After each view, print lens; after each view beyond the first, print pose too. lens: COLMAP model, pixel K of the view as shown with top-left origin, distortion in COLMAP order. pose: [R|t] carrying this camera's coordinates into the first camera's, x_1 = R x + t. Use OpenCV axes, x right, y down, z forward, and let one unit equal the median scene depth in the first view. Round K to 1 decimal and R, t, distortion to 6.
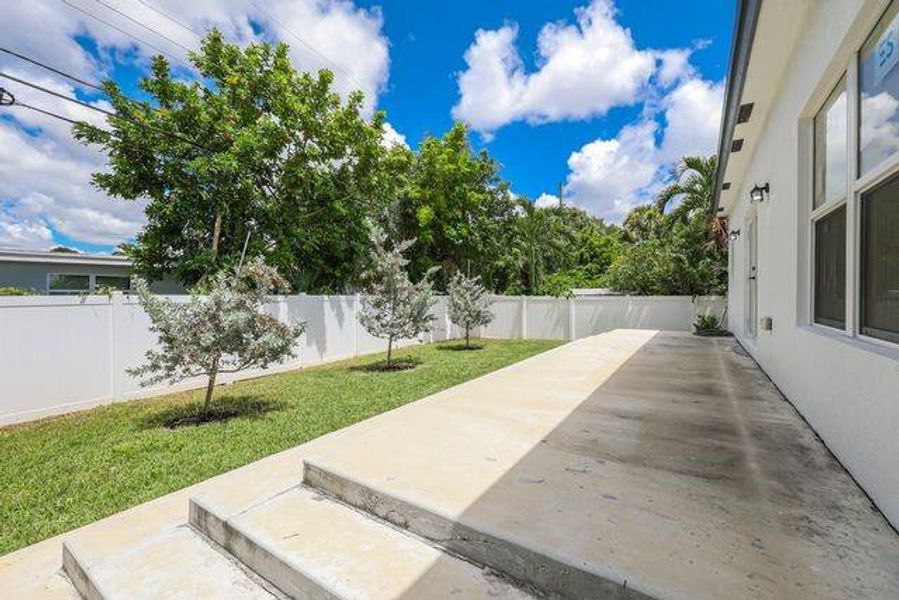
lens RADIAL K [[386.9, 0, 446.3], [0, 386.9, 305.1], [0, 0, 1]] dist [0.000190, -0.000756]
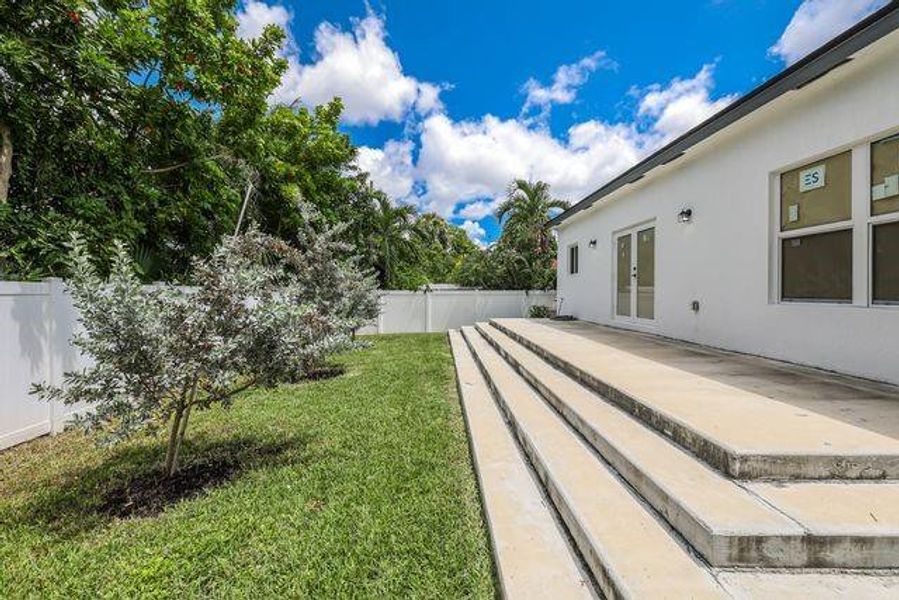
lens RADIAL K [[386.9, 0, 438.8], [0, 386.9, 294.9], [0, 0, 1]] dist [0.000190, -0.000756]
pose [[0.828577, -0.002669, 0.559868, -0.049830], [0.015234, 0.999726, -0.017781, 0.001504], [-0.559668, 0.023262, 0.828391, 0.022141]]
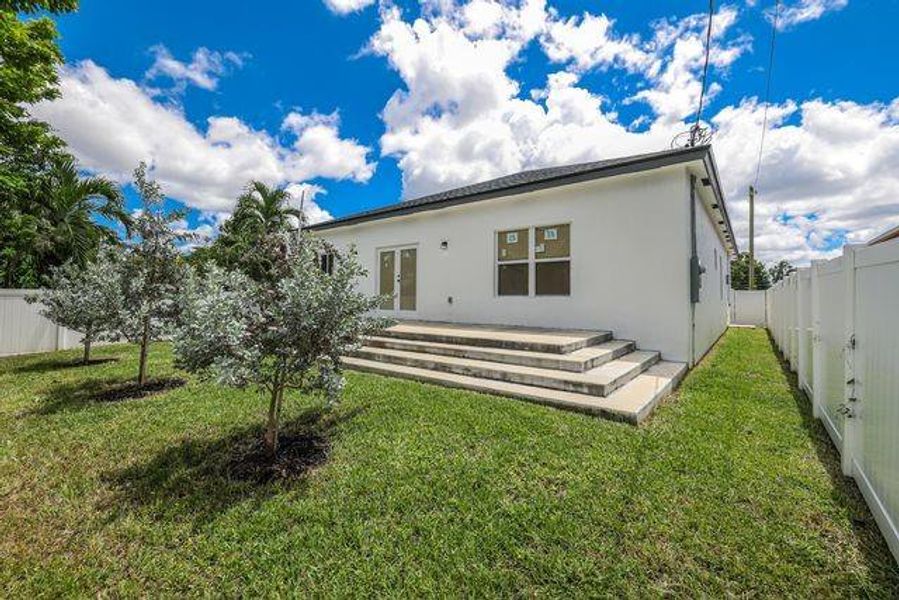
lens RADIAL K [[386.9, 0, 445.9], [0, 386.9, 293.9], [0, 0, 1]] dist [0.000190, -0.000756]
pose [[0.077232, 0.009844, 0.996965, -0.100823], [0.029147, 0.999502, -0.012127, 0.002837], [-0.996587, 0.029995, 0.076907, 0.053484]]
